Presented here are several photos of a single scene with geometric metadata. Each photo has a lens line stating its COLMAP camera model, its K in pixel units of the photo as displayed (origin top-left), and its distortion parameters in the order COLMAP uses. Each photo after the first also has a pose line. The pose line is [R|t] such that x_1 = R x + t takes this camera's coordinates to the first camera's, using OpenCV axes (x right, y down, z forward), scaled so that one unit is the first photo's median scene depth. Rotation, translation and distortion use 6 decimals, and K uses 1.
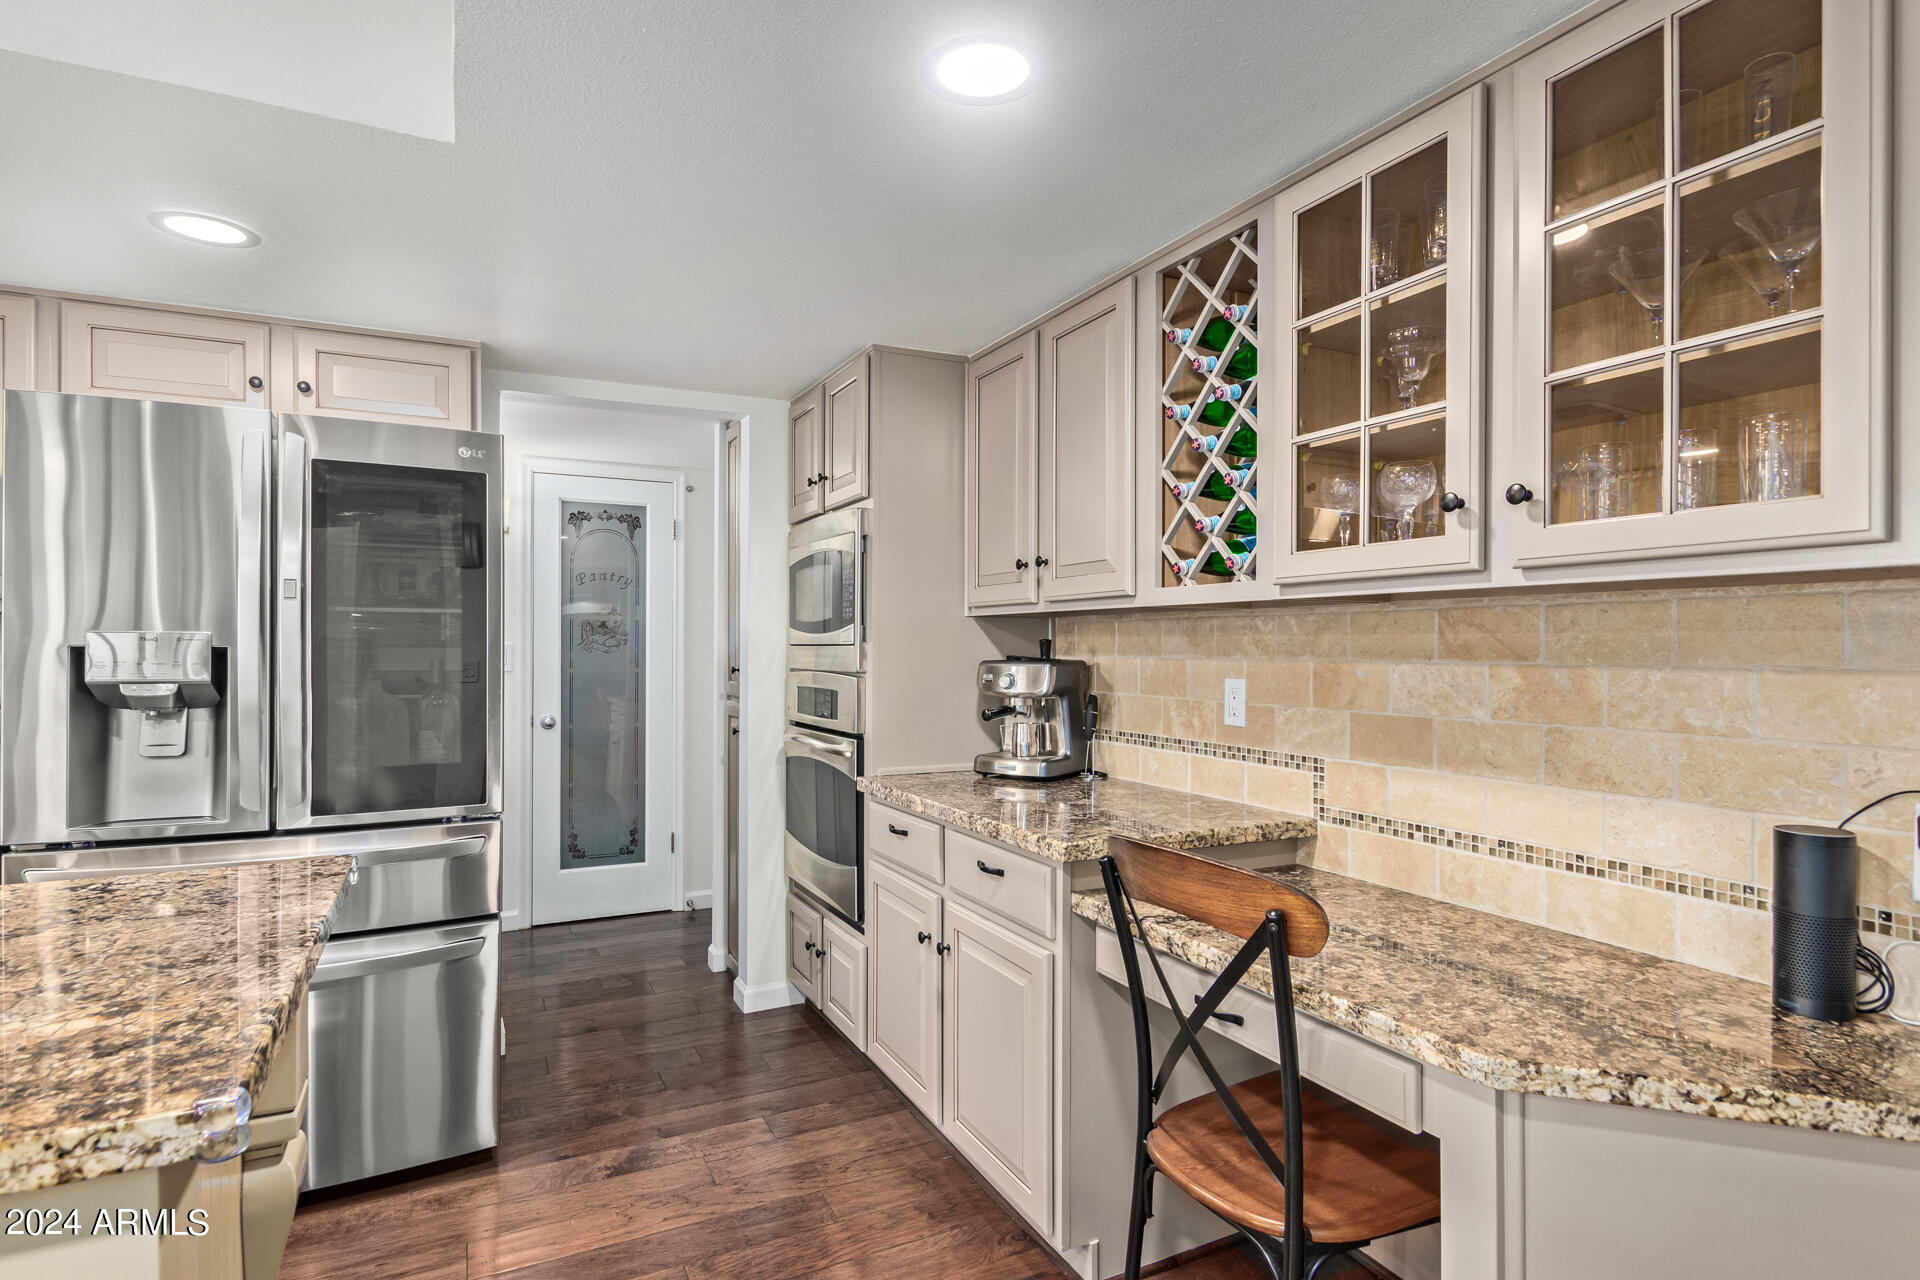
lens RADIAL K [[972.8, 0, 973.8], [0, 972.8, 650.1], [0, 0, 1]] dist [0.000365, -0.000804]
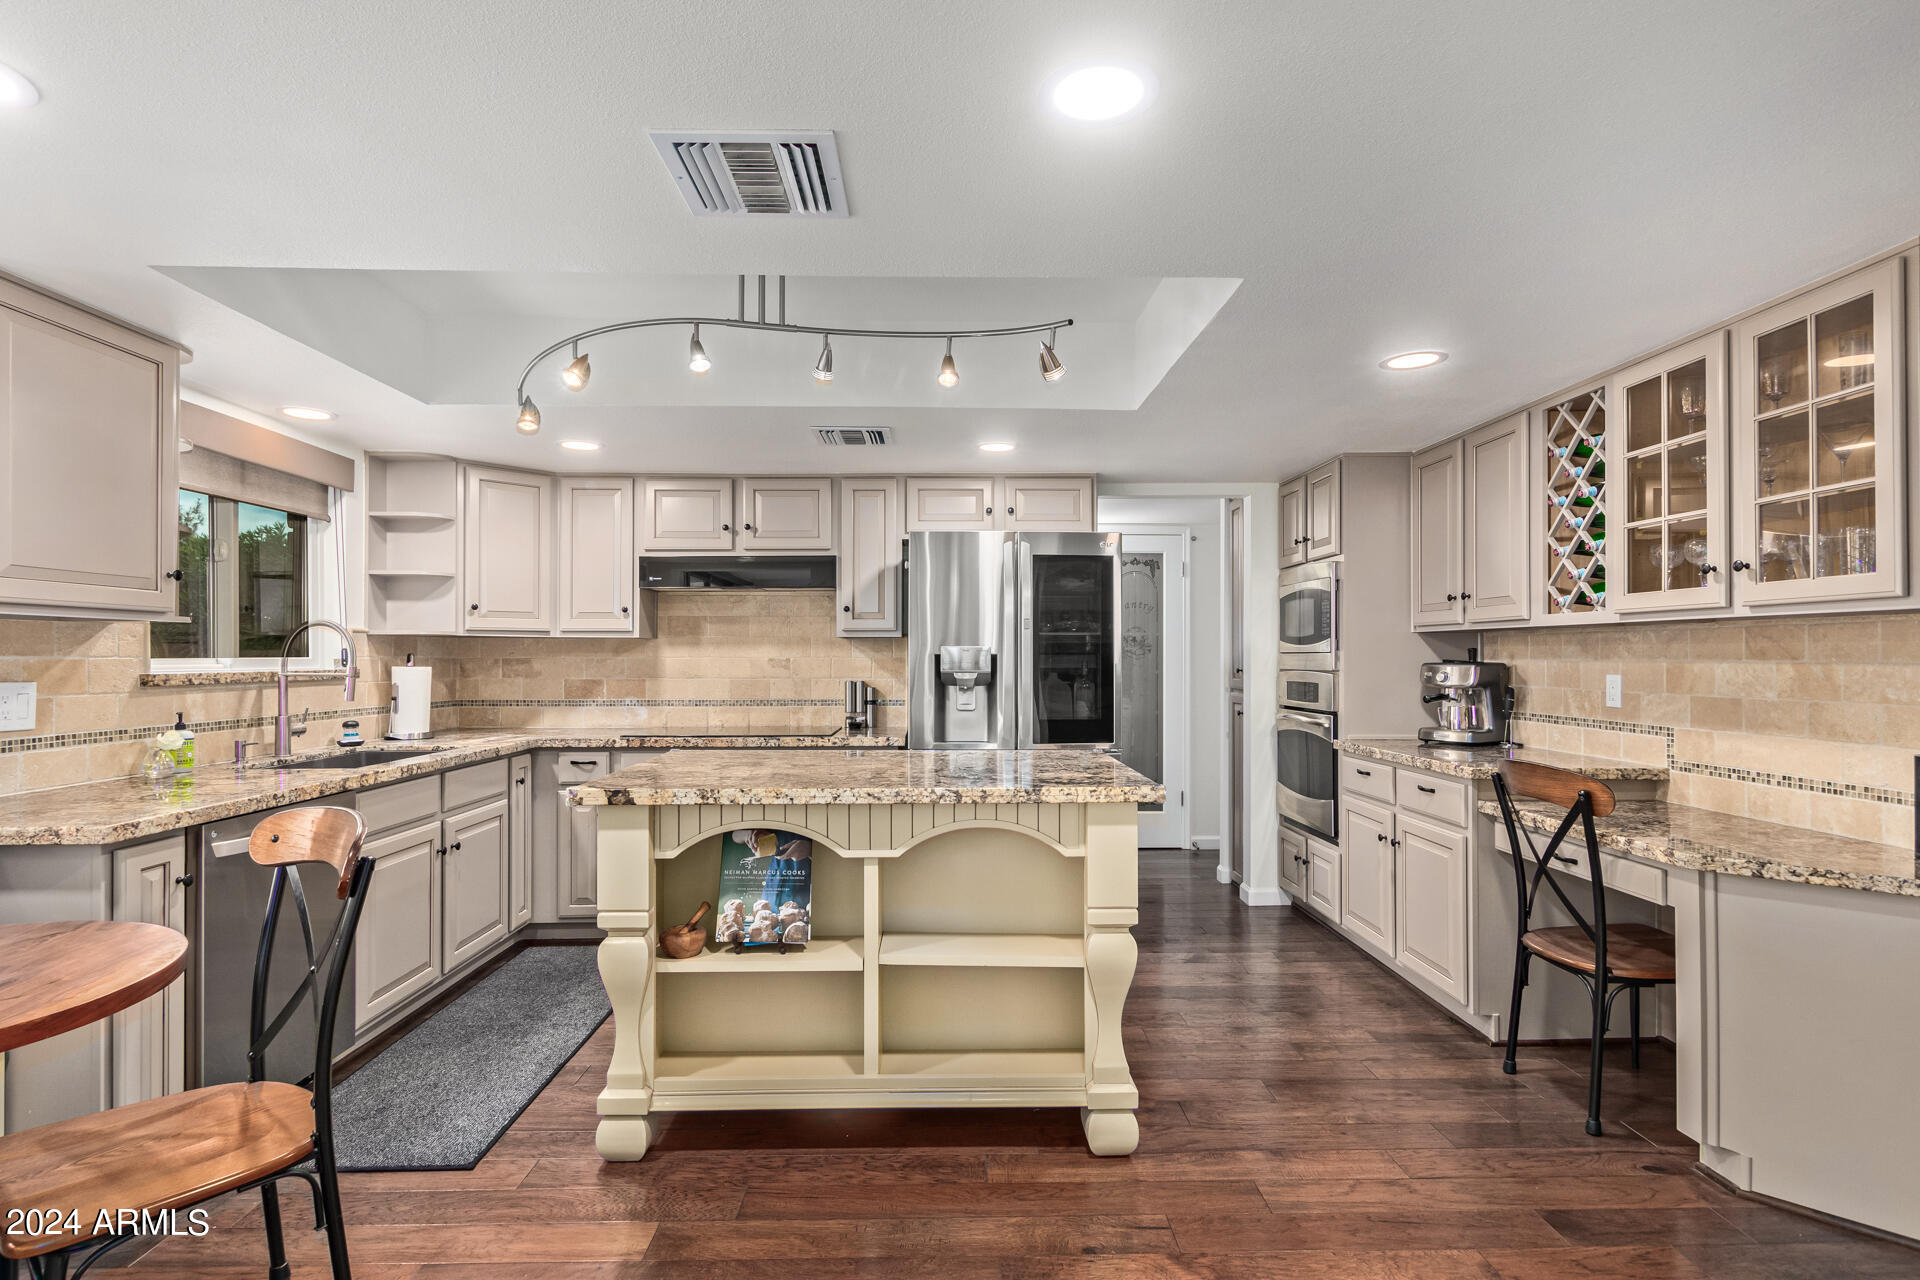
lens RADIAL K [[972.8, 0, 973.7], [0, 972.8, 646.6], [0, 0, 1]] dist [0.000365, -0.000804]
pose [[0.901671, -0.006024, -0.432381, 0.040297], [-0.000124, 0.999899, -0.014189, 0.009563], [0.432423, 0.012848, 0.901579, -0.807186]]
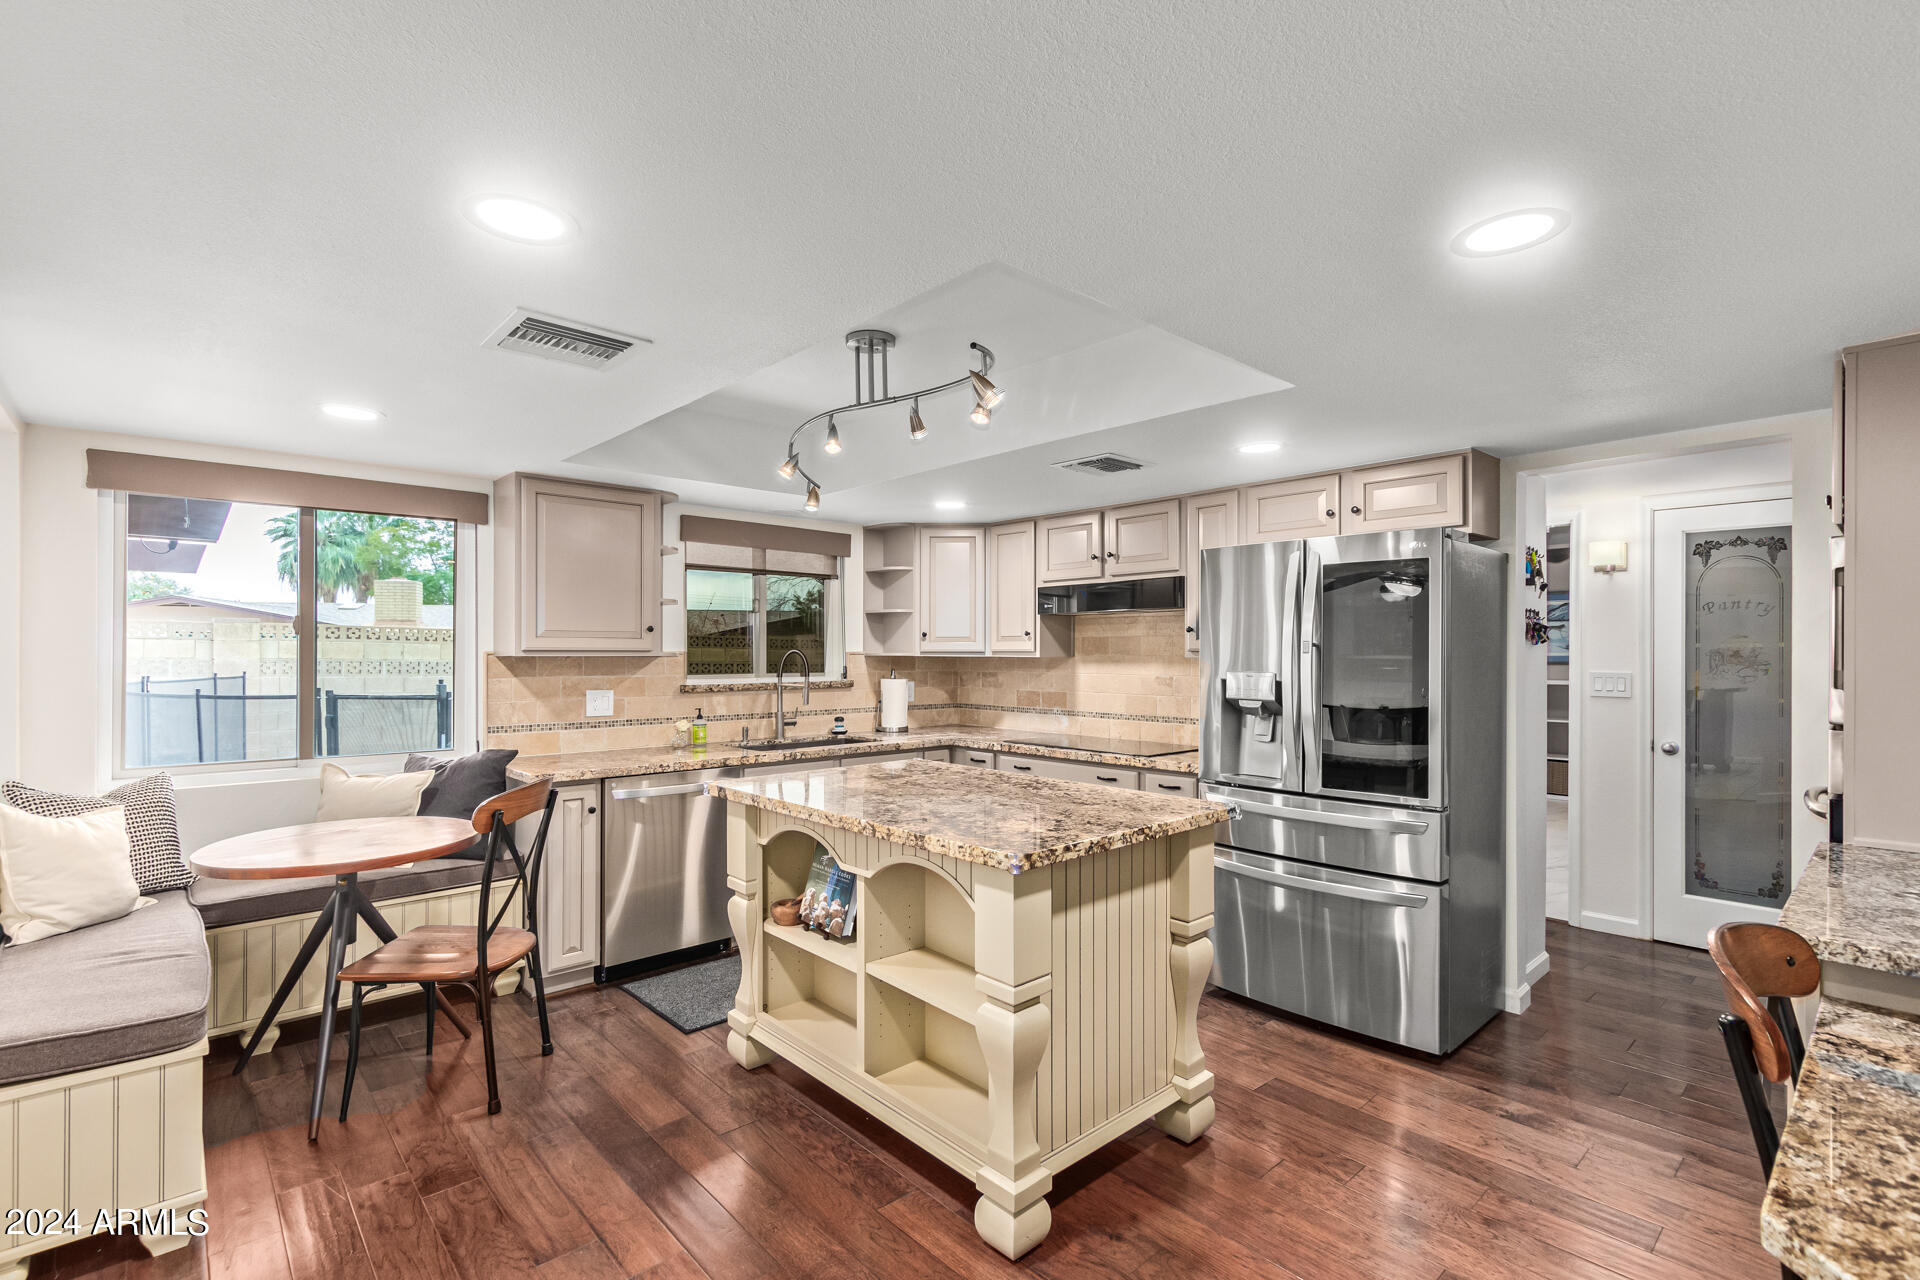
lens RADIAL K [[887.1, 0, 954.7], [0, 887.1, 646.1], [0, 0, 1]] dist [0.006001, -0.001763]
pose [[0.256055, -0.007956, -0.966629, 0.616352], [-0.004891, 0.999943, -0.009526, -0.048366], [0.966650, 0.007167, 0.256002, 0.037318]]
